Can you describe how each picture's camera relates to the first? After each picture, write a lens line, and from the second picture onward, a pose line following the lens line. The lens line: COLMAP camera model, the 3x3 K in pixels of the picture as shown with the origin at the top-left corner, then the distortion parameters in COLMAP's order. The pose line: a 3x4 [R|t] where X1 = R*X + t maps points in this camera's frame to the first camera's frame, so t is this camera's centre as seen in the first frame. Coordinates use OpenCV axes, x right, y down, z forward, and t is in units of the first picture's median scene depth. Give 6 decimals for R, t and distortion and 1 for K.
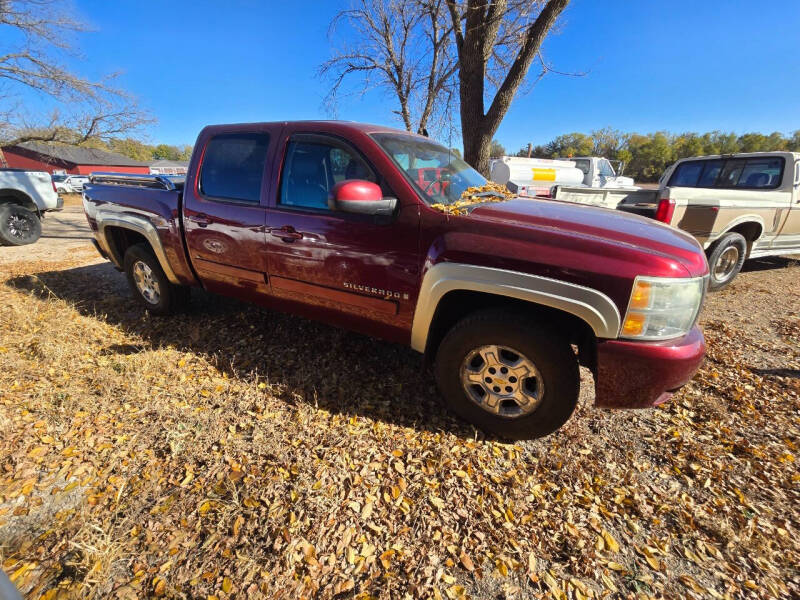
lens RADIAL K [[322.8, 0, 403.6], [0, 322.8, 301.6], [0, 0, 1]] dist [-0.003166, 0.000499]
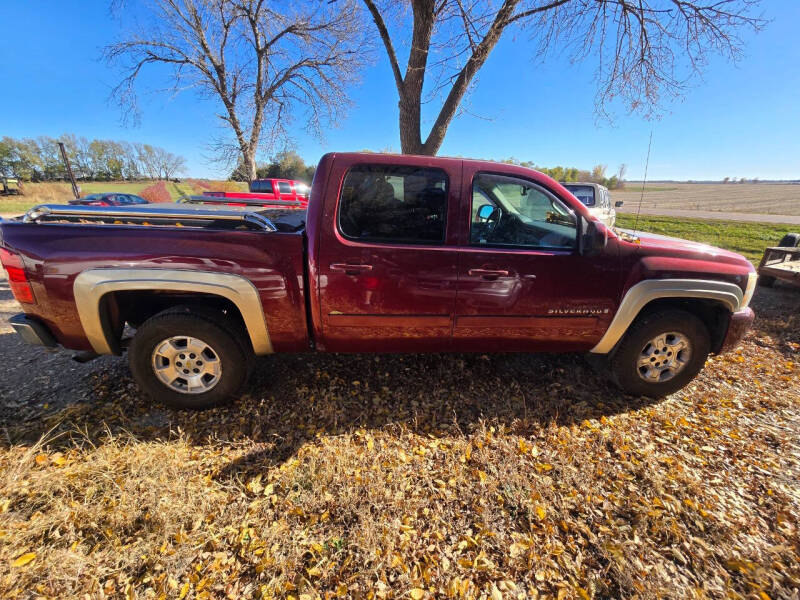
lens RADIAL K [[320.3, 0, 400.0], [0, 320.3, 300.0], [0, 0, 1]] dist [-0.000911, -0.000020]
pose [[0.850691, -0.164884, 0.499137, -1.179489], [0.179516, 0.983572, 0.018957, -0.205402], [-0.494063, 0.073476, 0.866316, 0.304082]]
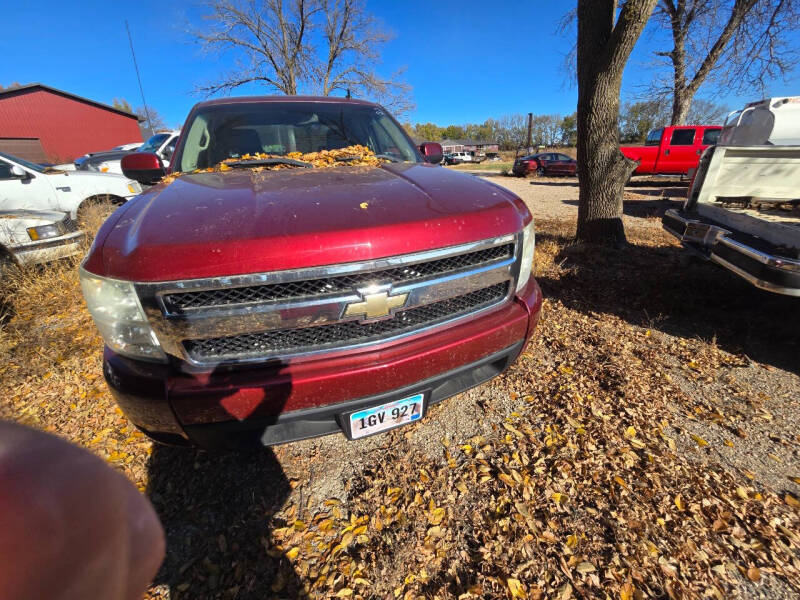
lens RADIAL K [[326.9, 0, 401.9], [0, 326.9, 296.7], [0, 0, 1]] dist [-0.004068, 0.002273]
pose [[0.739965, 0.239861, -0.628425, 1.250921], [-0.206765, 0.970136, 0.126824, -0.170640], [0.640078, 0.036091, 0.767462, 0.590543]]
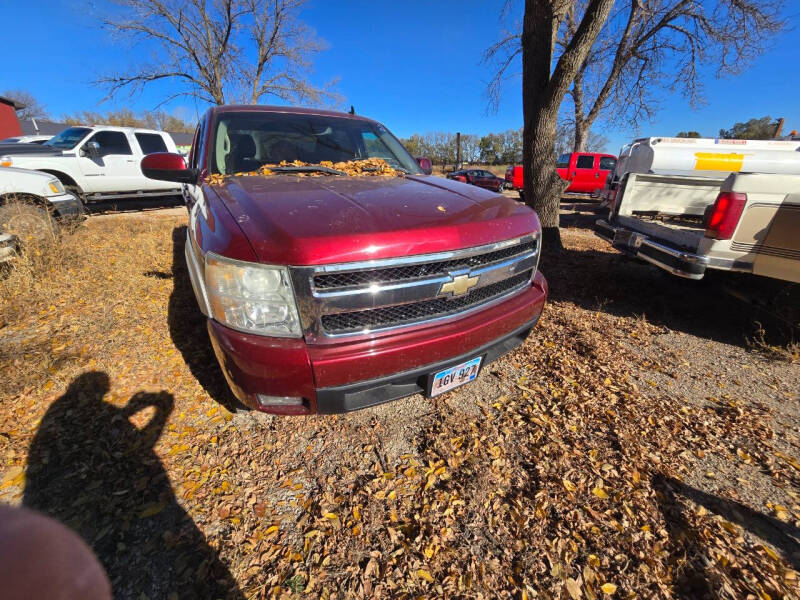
lens RADIAL K [[325.3, 0, 402.1], [0, 325.3, 297.9], [0, 0, 1]] dist [-0.002541, 0.000183]
pose [[0.860267, 0.199521, -0.469182, 1.107464], [-0.192642, 0.979231, 0.063204, -0.071935], [0.472048, 0.036012, 0.880837, 0.302326]]
